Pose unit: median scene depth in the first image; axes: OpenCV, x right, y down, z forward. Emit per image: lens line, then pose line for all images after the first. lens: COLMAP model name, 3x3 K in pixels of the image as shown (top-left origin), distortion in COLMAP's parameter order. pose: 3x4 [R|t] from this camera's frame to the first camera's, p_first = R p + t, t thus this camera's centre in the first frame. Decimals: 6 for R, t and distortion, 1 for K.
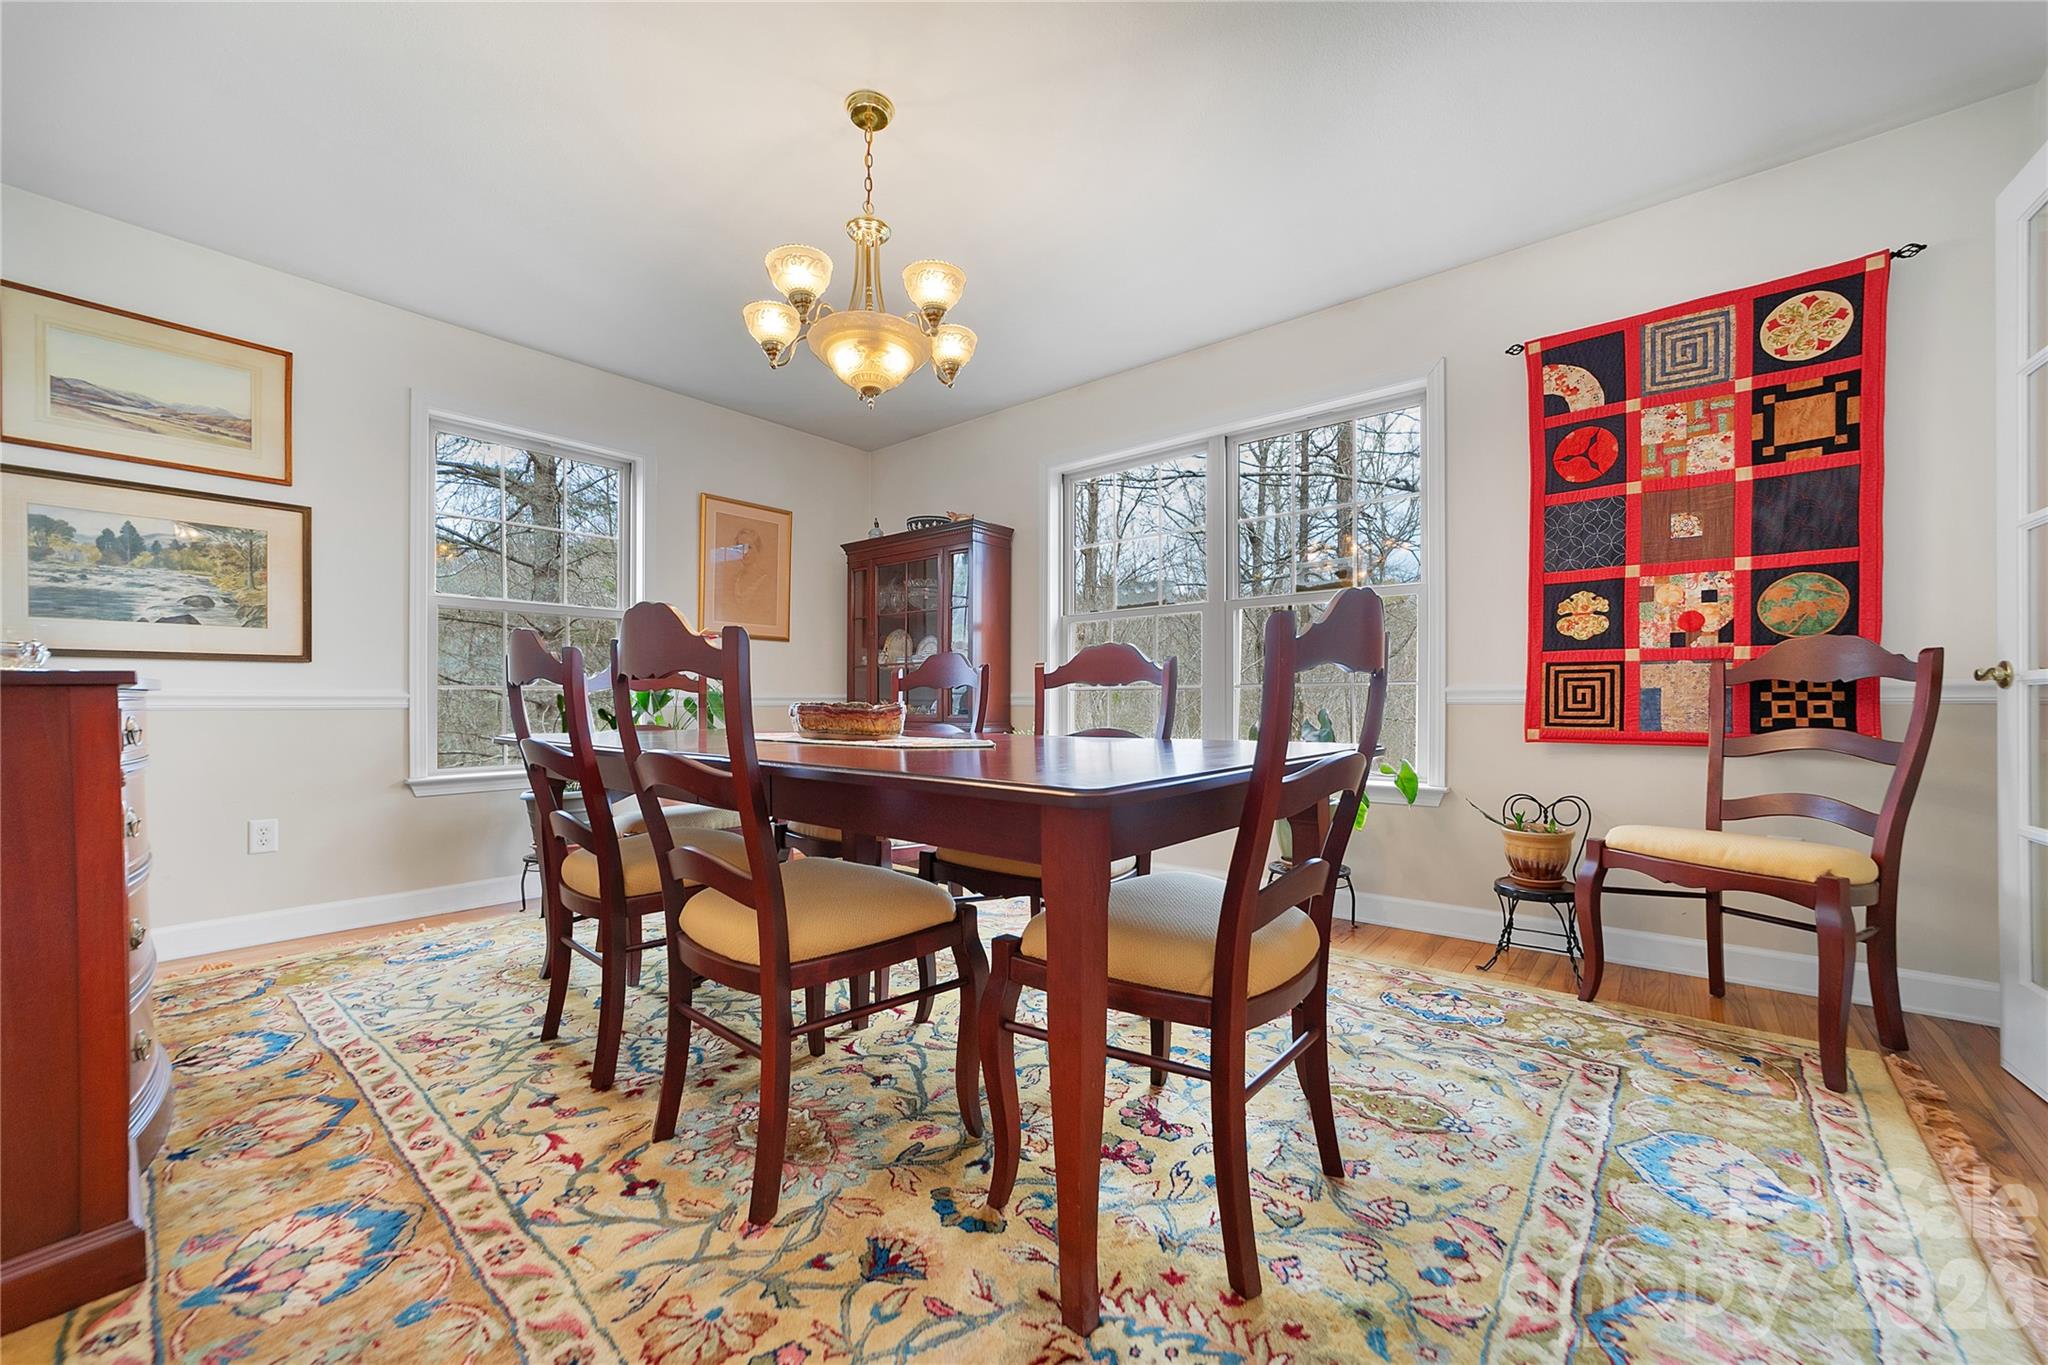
lens RADIAL K [[786.5, 0, 1025.9], [0, 786.5, 705.9], [0, 0, 1]] dist [-0.002431, 0.000259]
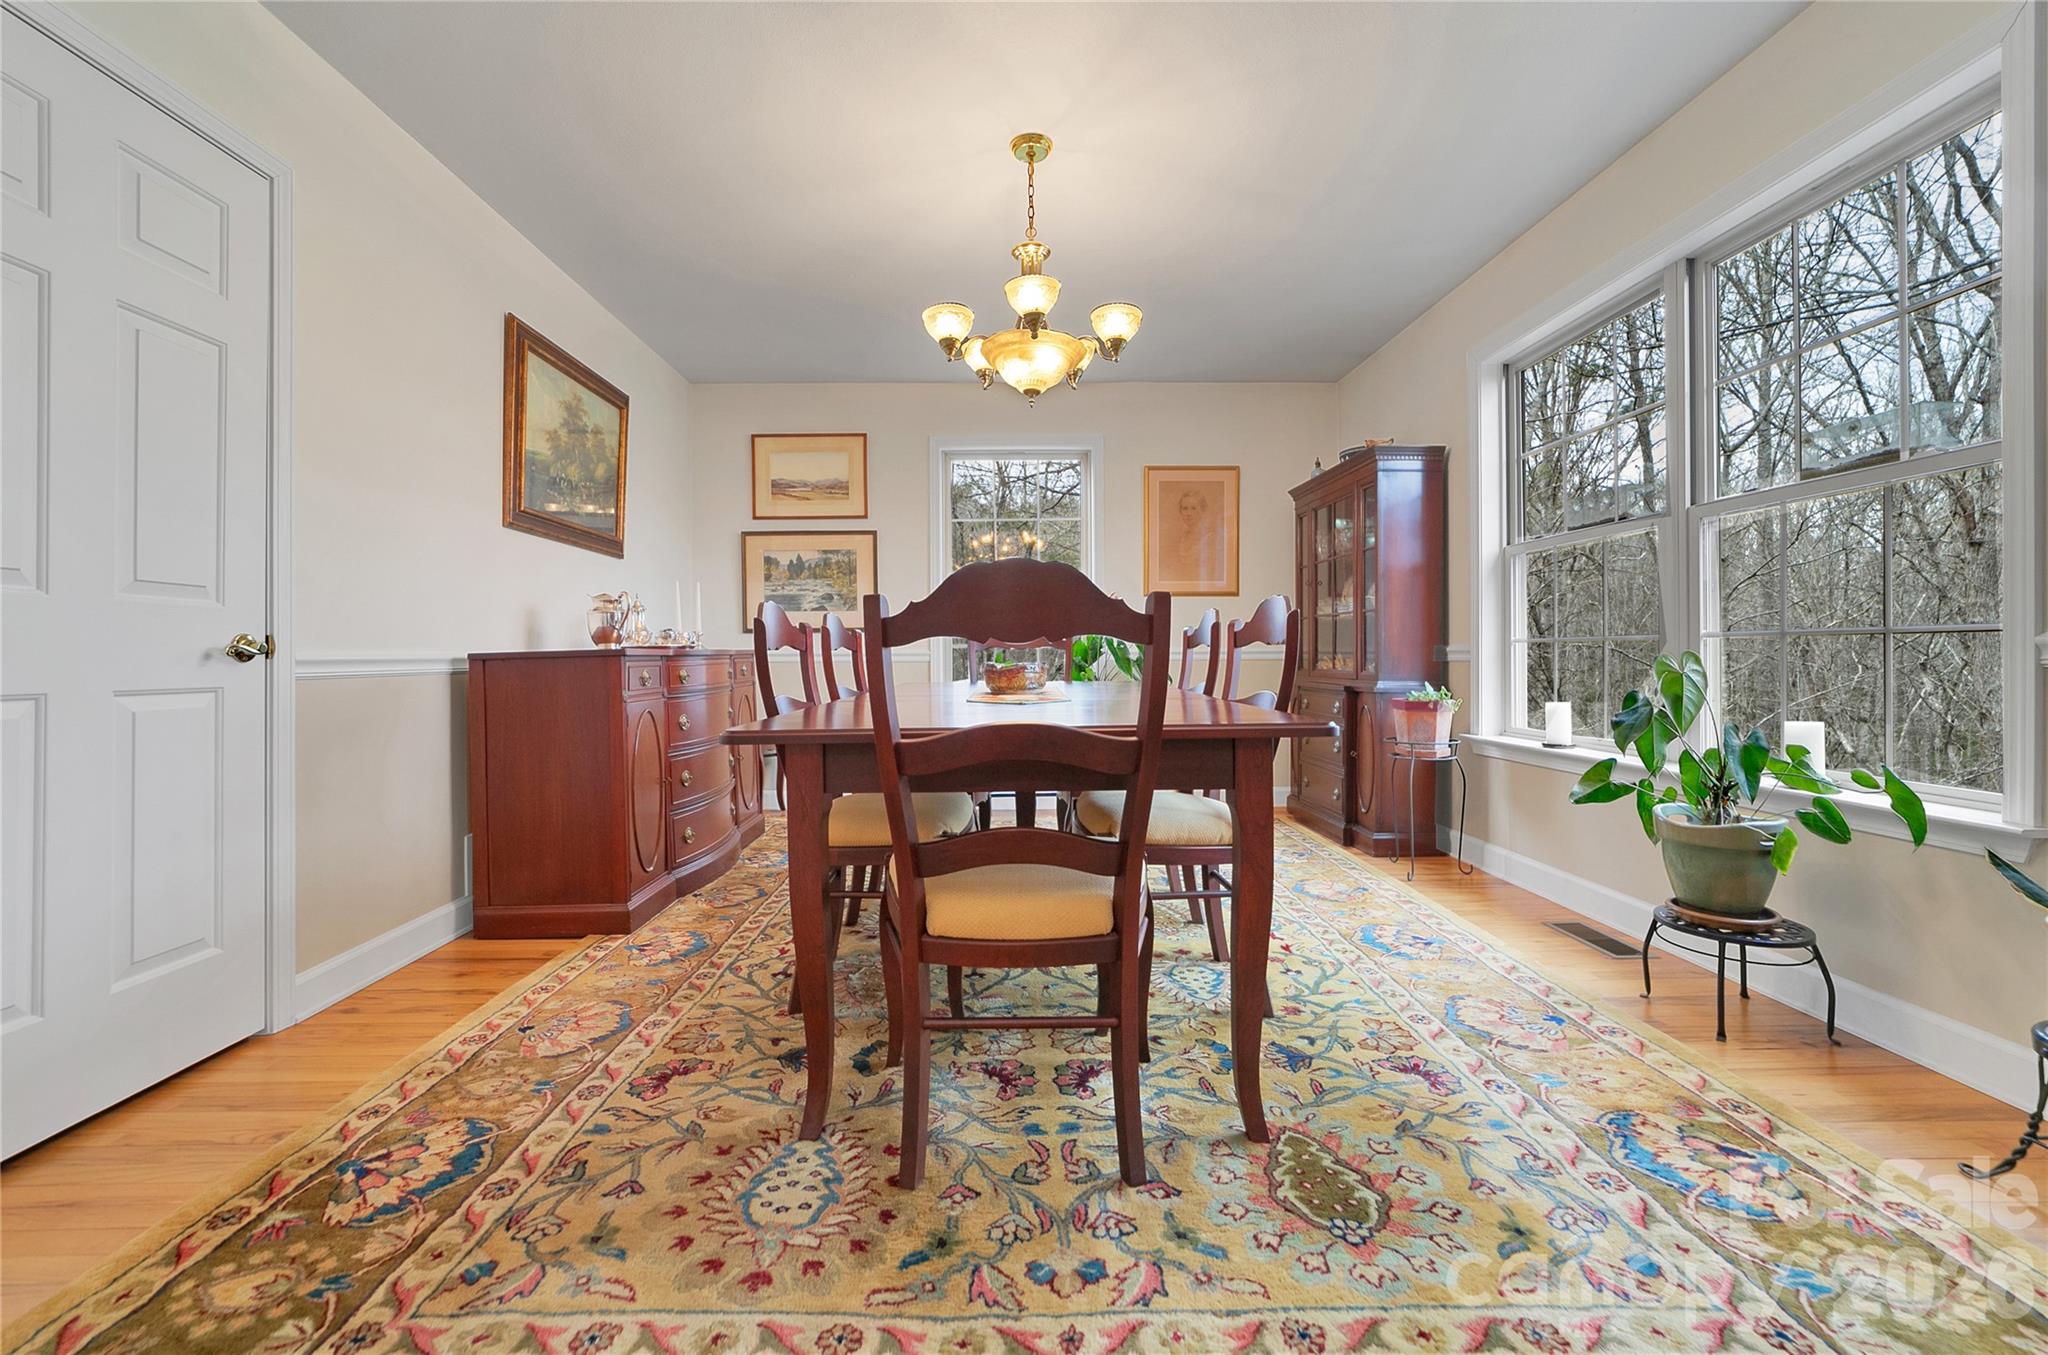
lens RADIAL K [[845.1, 0, 996.7], [0, 845.1, 656.9], [0, 0, 1]] dist [-0.007764, 0.000180]
pose [[0.641881, 0.000183, -0.766804, 0.567118], [-0.001507, 0.999998, -0.001023, -0.006041], [0.766803, 0.001813, 0.641880, 0.137656]]
